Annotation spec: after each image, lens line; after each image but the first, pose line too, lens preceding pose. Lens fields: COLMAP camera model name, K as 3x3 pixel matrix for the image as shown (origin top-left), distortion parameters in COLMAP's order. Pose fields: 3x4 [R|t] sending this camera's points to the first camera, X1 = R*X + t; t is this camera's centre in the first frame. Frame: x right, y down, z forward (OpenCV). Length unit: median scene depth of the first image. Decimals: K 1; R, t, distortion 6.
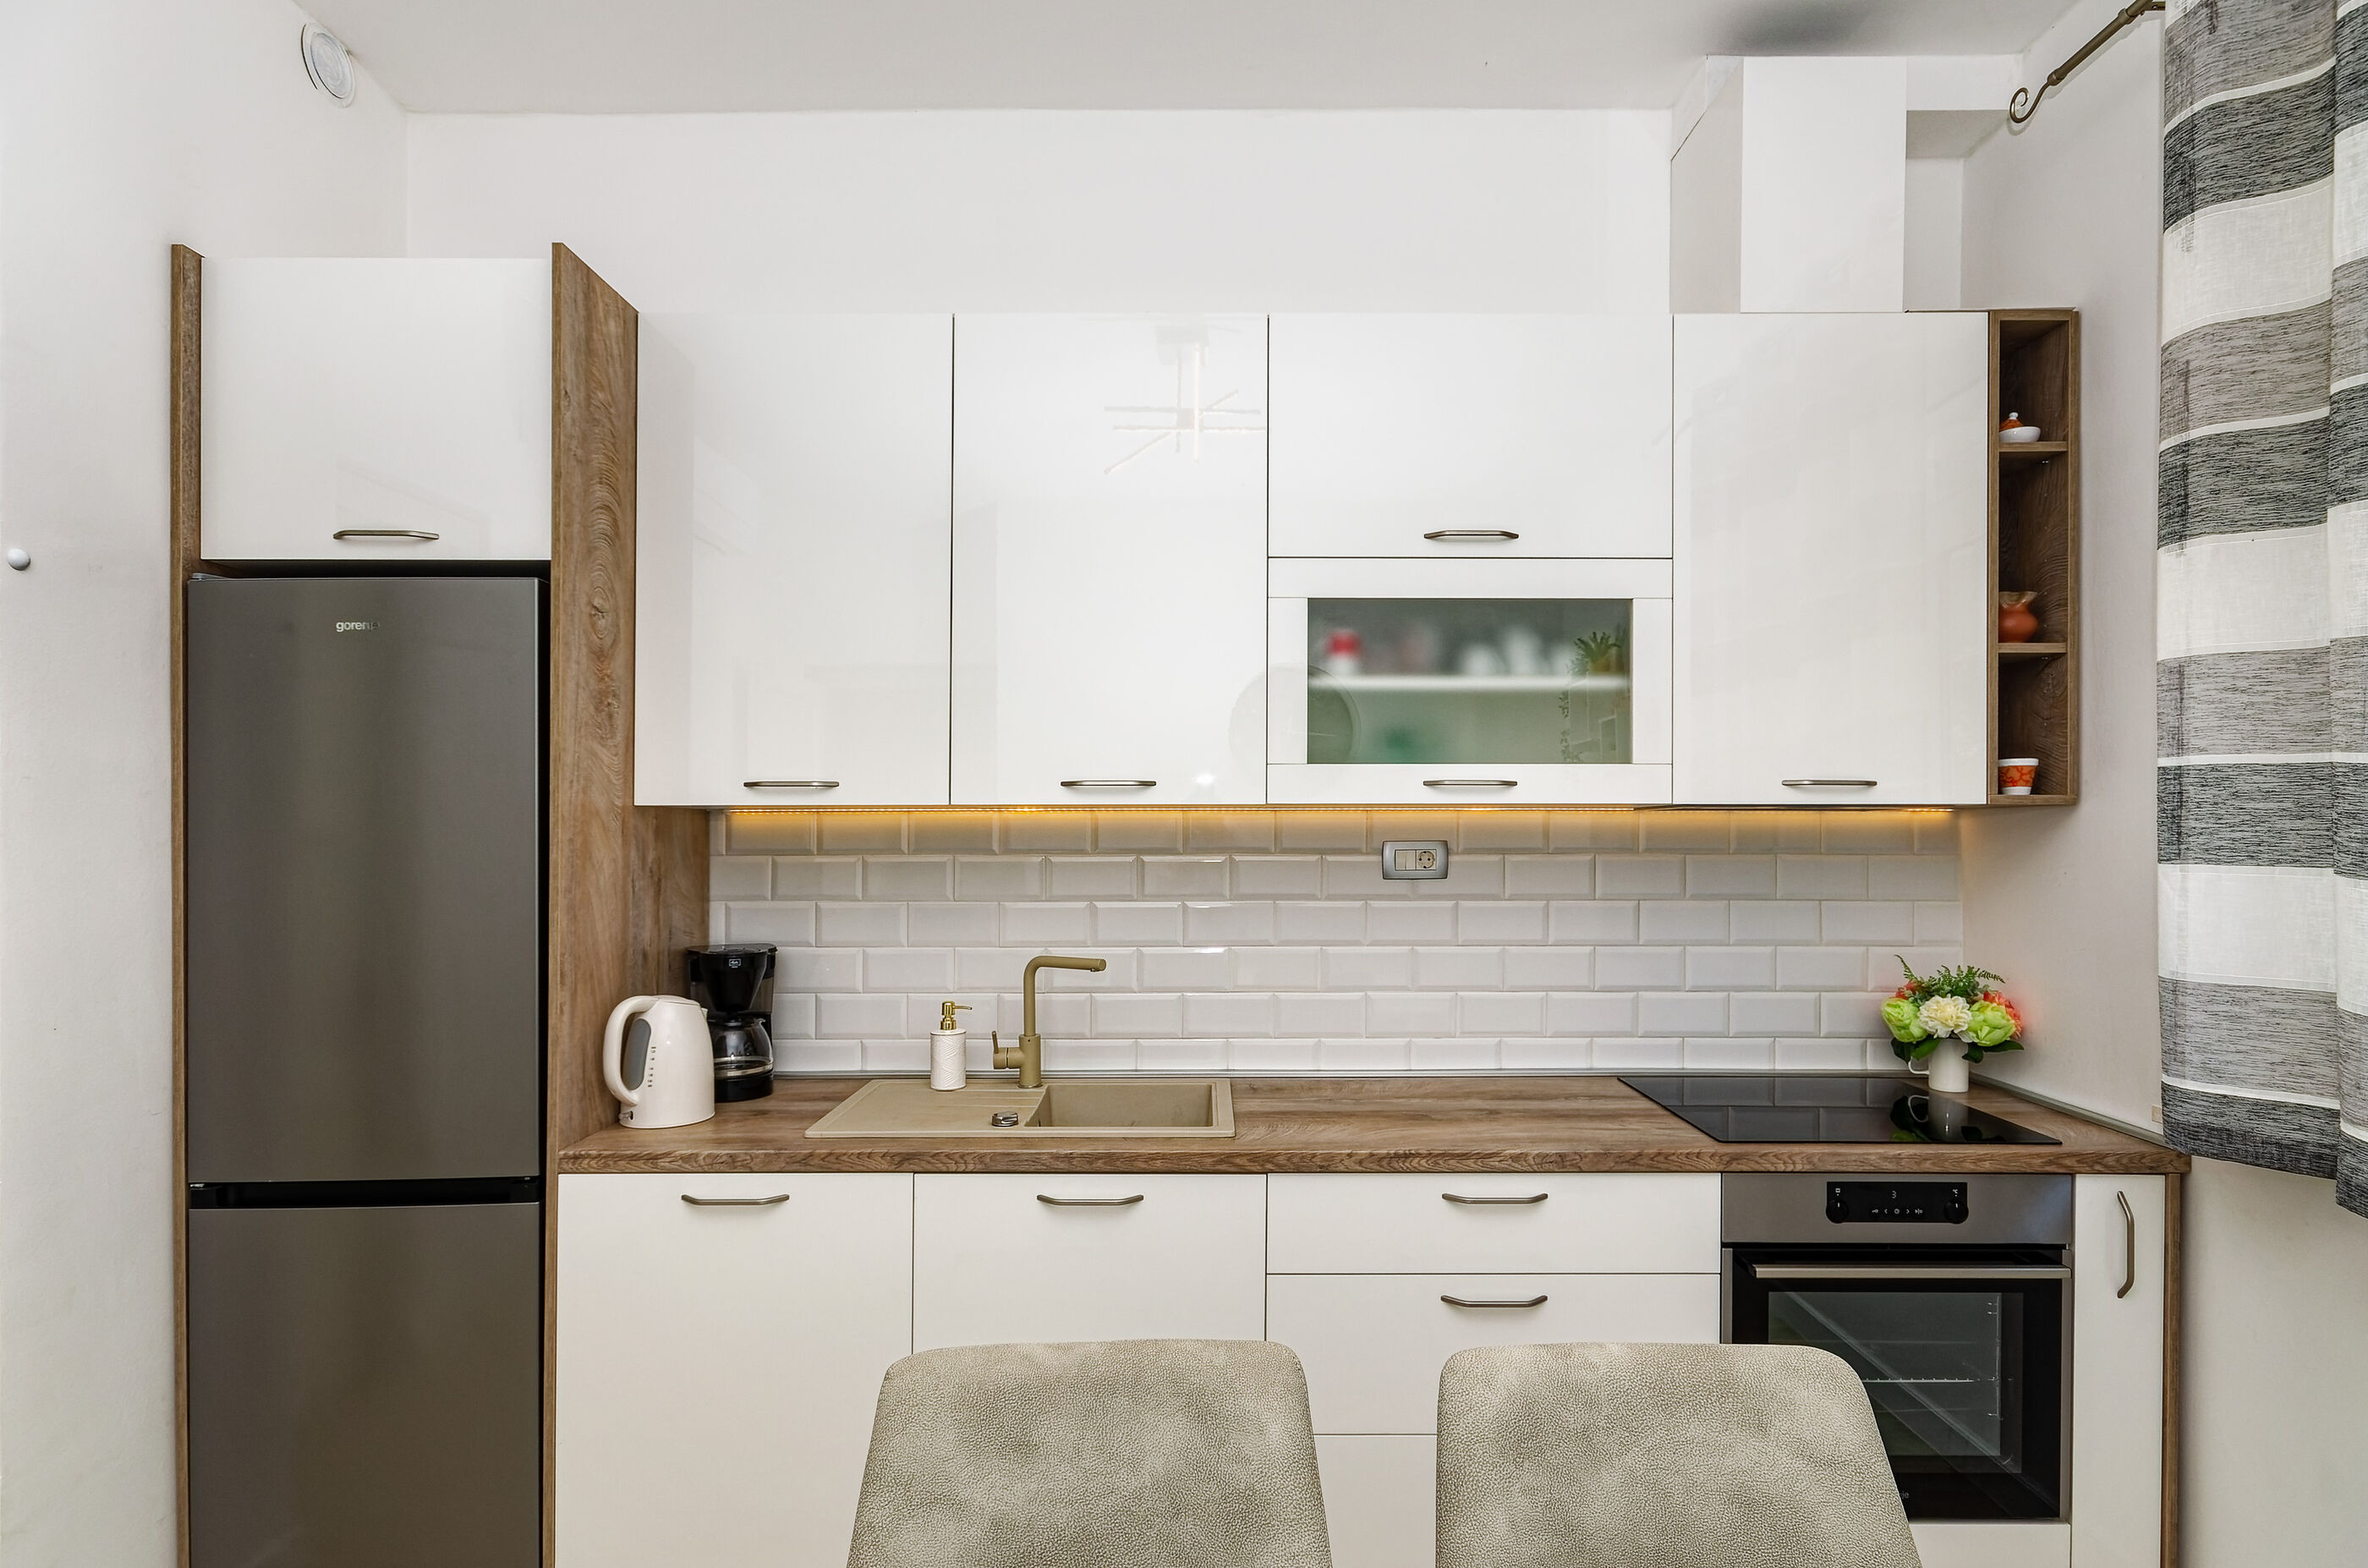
lens RADIAL K [[1195.6, 0, 1231.7], [0, 1195.6, 840.9], [0, 0, 1]] dist [0.002880, 0.002772]
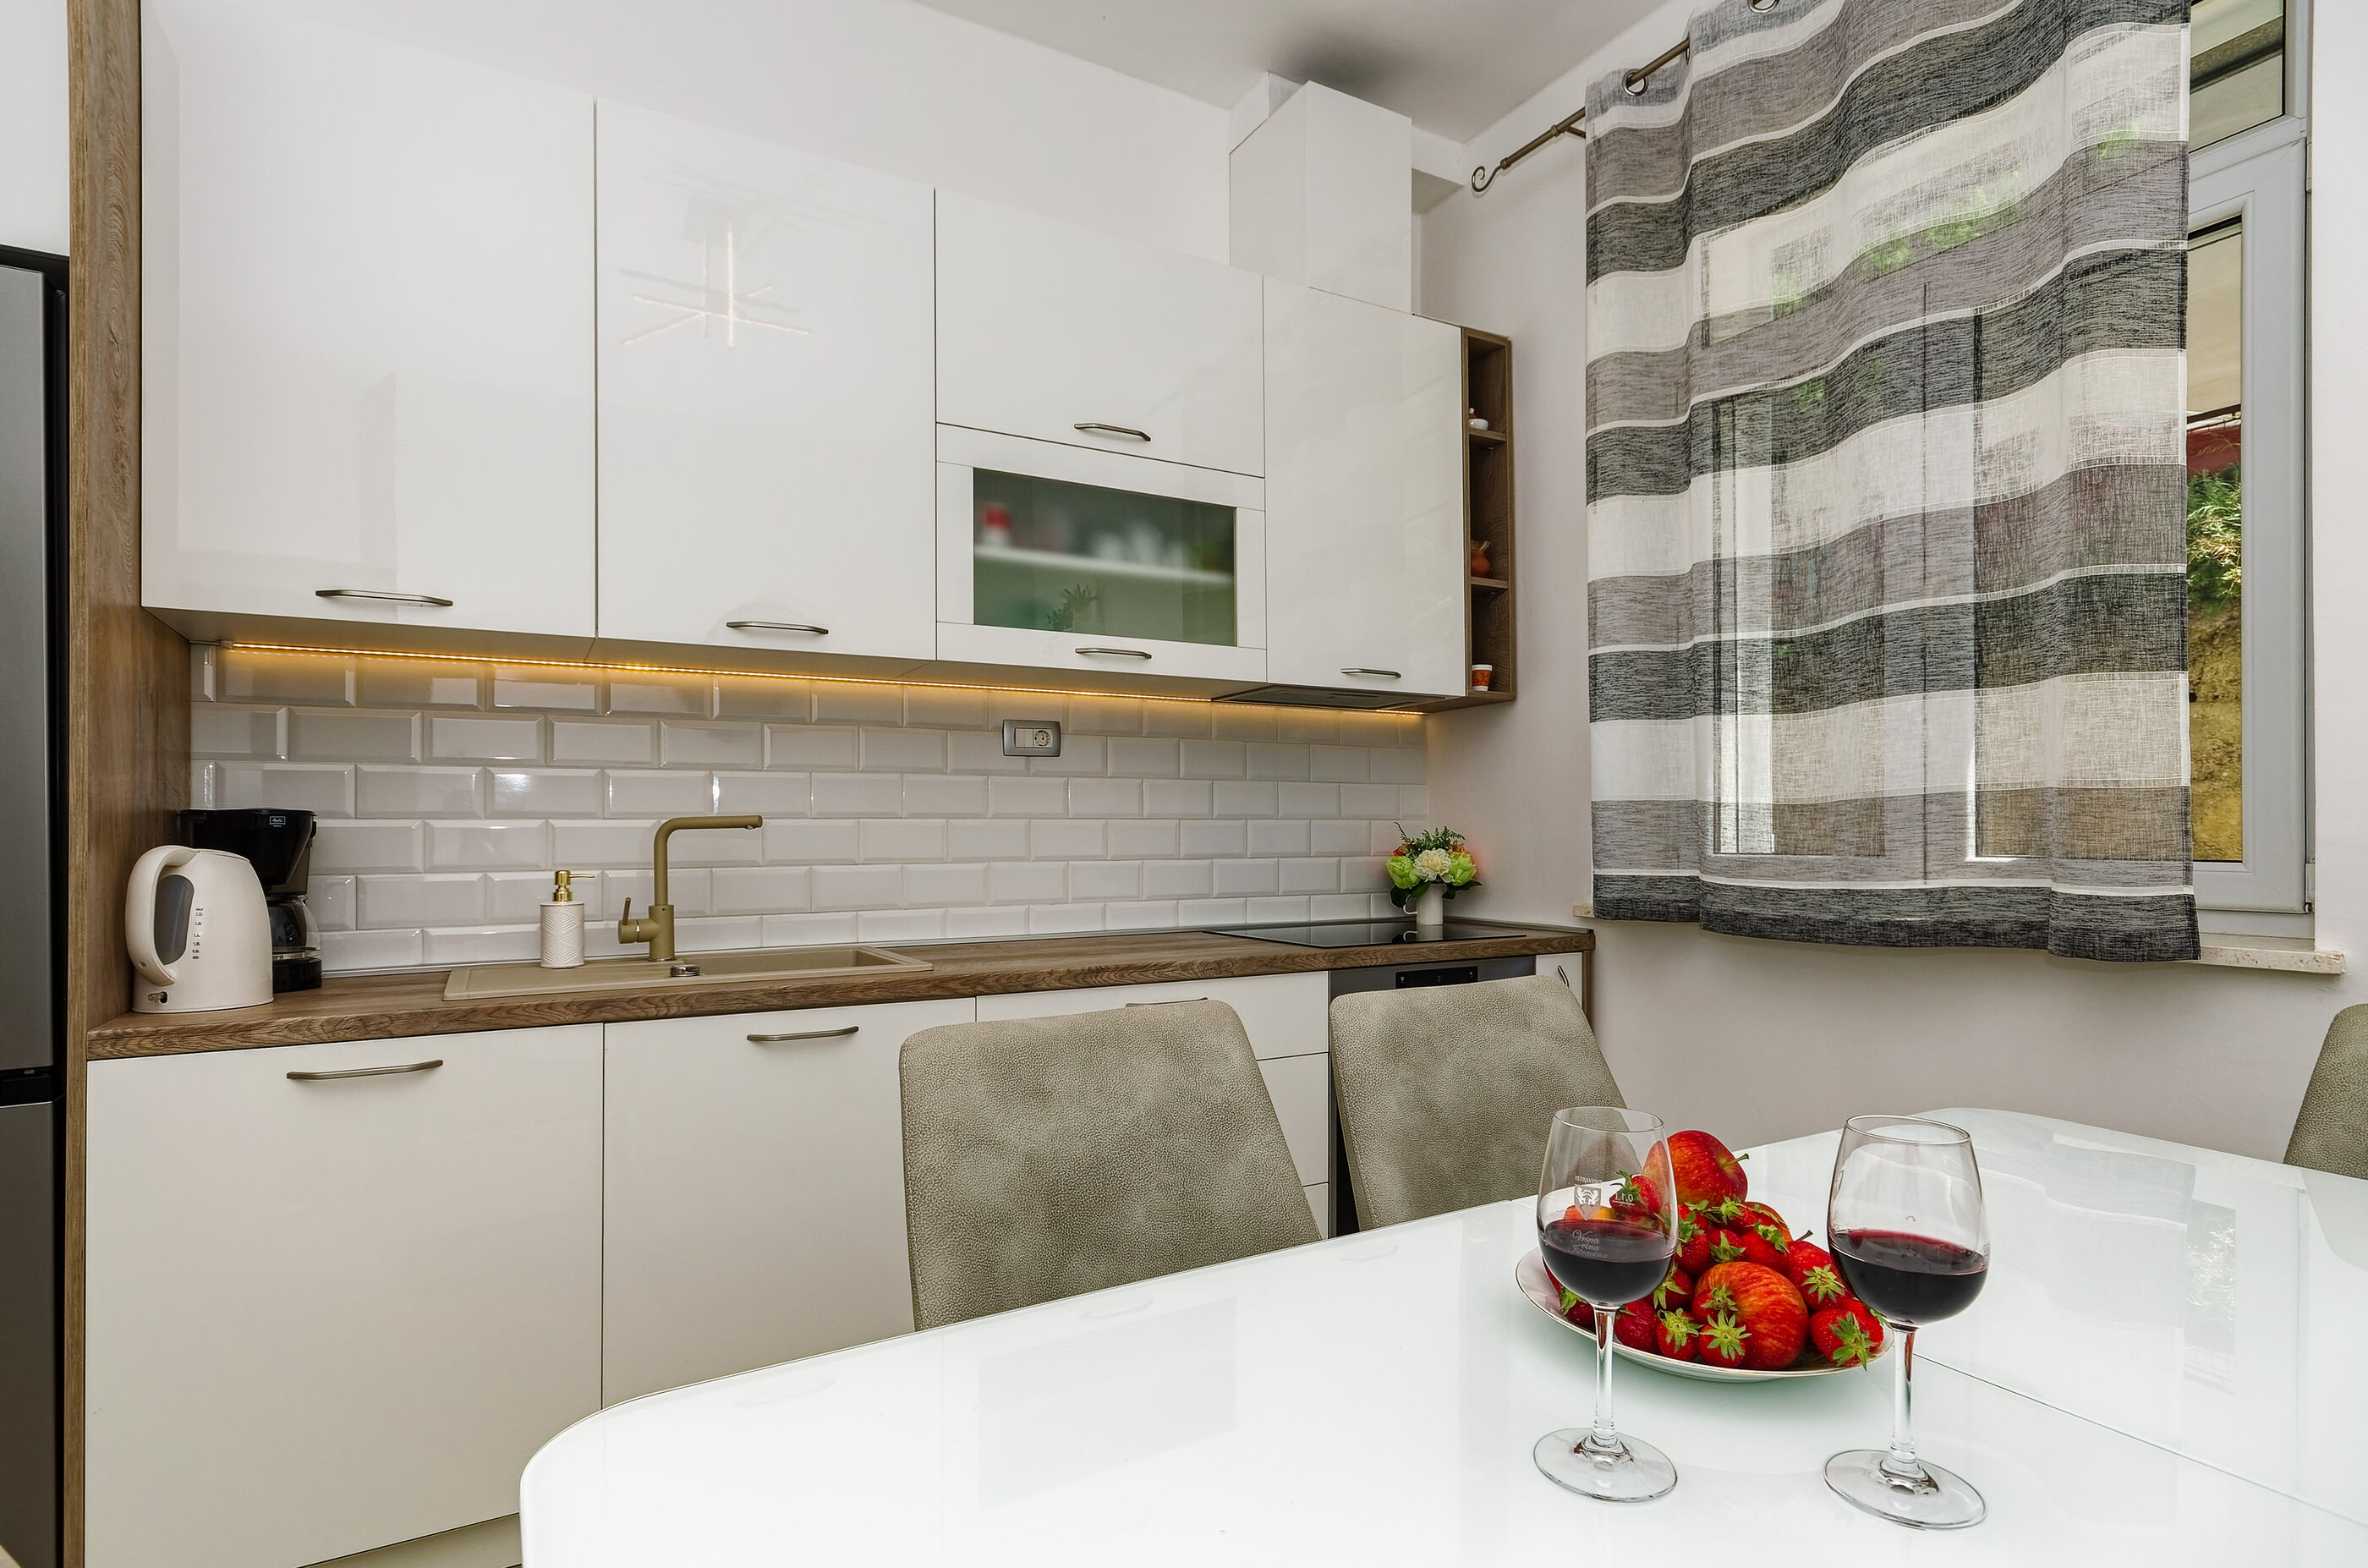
lens RADIAL K [[1195.6, 0, 1216.5], [0, 1195.6, 844.9], [0, 0, 1]] dist [0.002880, 0.002772]
pose [[0.869278, -0.012391, 0.494168, -0.292551], [0.014507, 0.999895, -0.000446, 0.141696], [-0.494110, 0.007556, 0.869366, -0.022133]]
